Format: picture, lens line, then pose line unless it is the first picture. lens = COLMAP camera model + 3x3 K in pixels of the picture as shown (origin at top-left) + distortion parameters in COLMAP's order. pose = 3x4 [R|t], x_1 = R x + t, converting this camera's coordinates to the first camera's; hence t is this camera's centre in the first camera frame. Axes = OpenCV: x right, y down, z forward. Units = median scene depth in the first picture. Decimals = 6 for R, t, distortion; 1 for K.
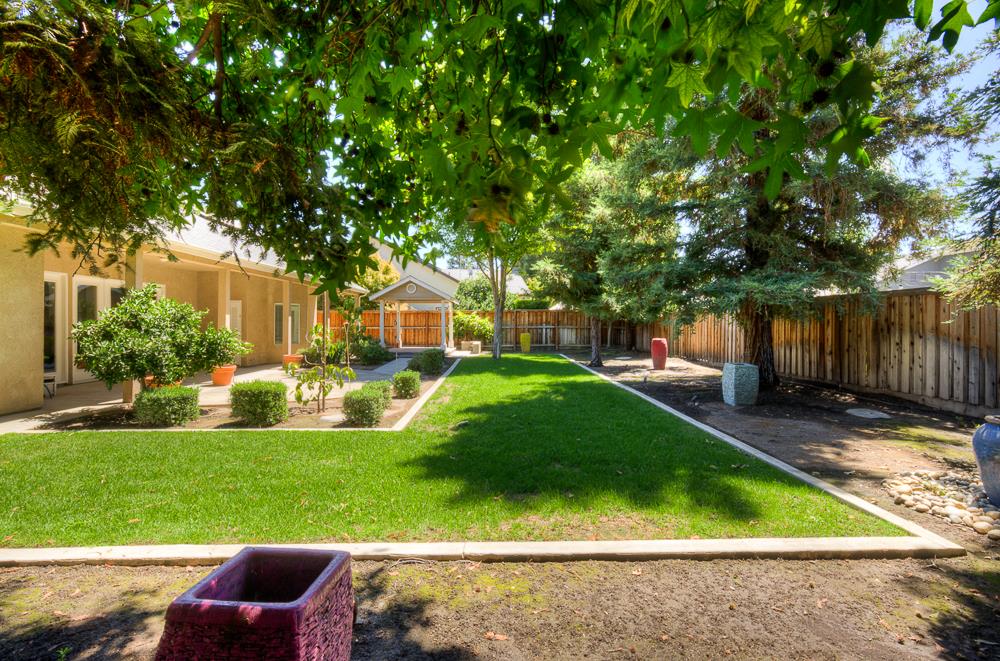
lens RADIAL K [[440.8, 0, 500.1], [0, 440.8, 325.1], [0, 0, 1]] dist [0.002987, -0.001836]
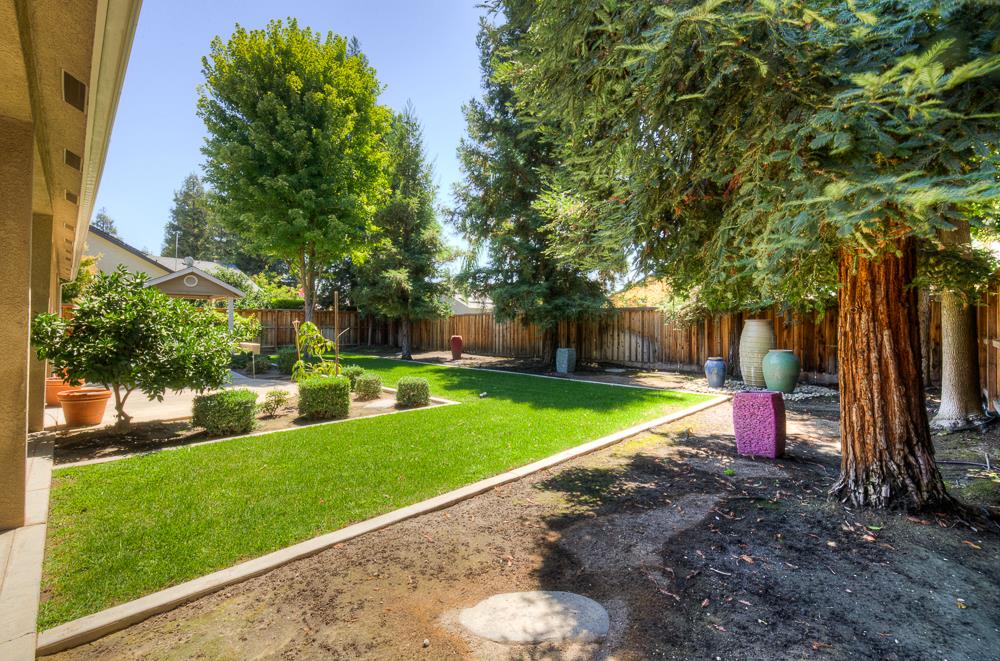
lens RADIAL K [[440.8, 0, 498.3], [0, 440.8, 326.3], [0, 0, 1]] dist [0.002987, -0.001836]
pose [[0.695398, 0.006359, 0.718597, -1.019751], [-0.005157, 0.999979, -0.003858, 0.012835], [-0.718606, -0.001023, 0.695417, -0.000586]]
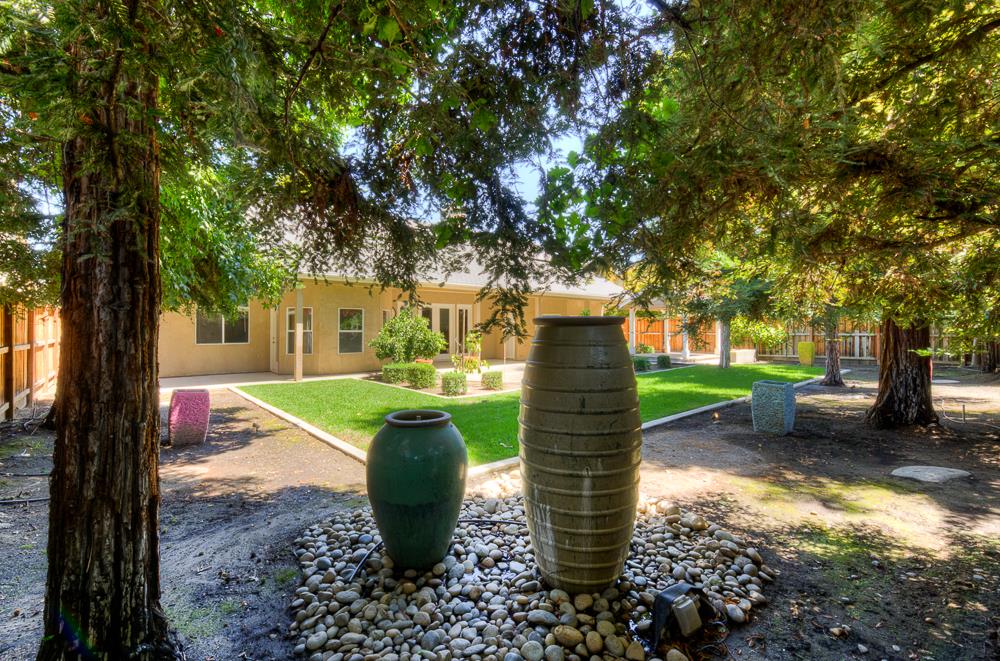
lens RADIAL K [[440.8, 0, 497.2], [0, 440.8, 329.5], [0, 0, 1]] dist [0.002987, -0.001836]
pose [[0.647726, 0.001712, -0.761871, 0.956335], [-0.003718, 0.999993, -0.000914, -0.003344], [0.761864, 0.003425, 0.647728, 0.107221]]
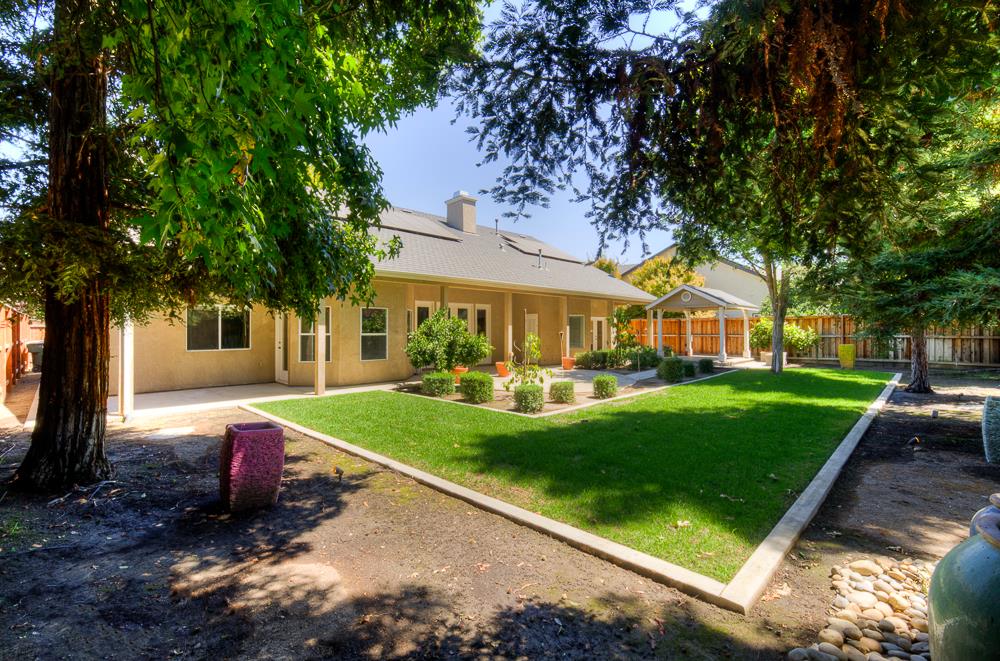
lens RADIAL K [[440.8, 0, 503.3], [0, 440.8, 330.5], [0, 0, 1]] dist [0.002987, -0.001836]
pose [[0.707842, 0.000110, -0.706371, 0.544161], [-0.002345, 0.999995, -0.002194, -0.007865], [0.706367, 0.003210, 0.707839, 0.030724]]
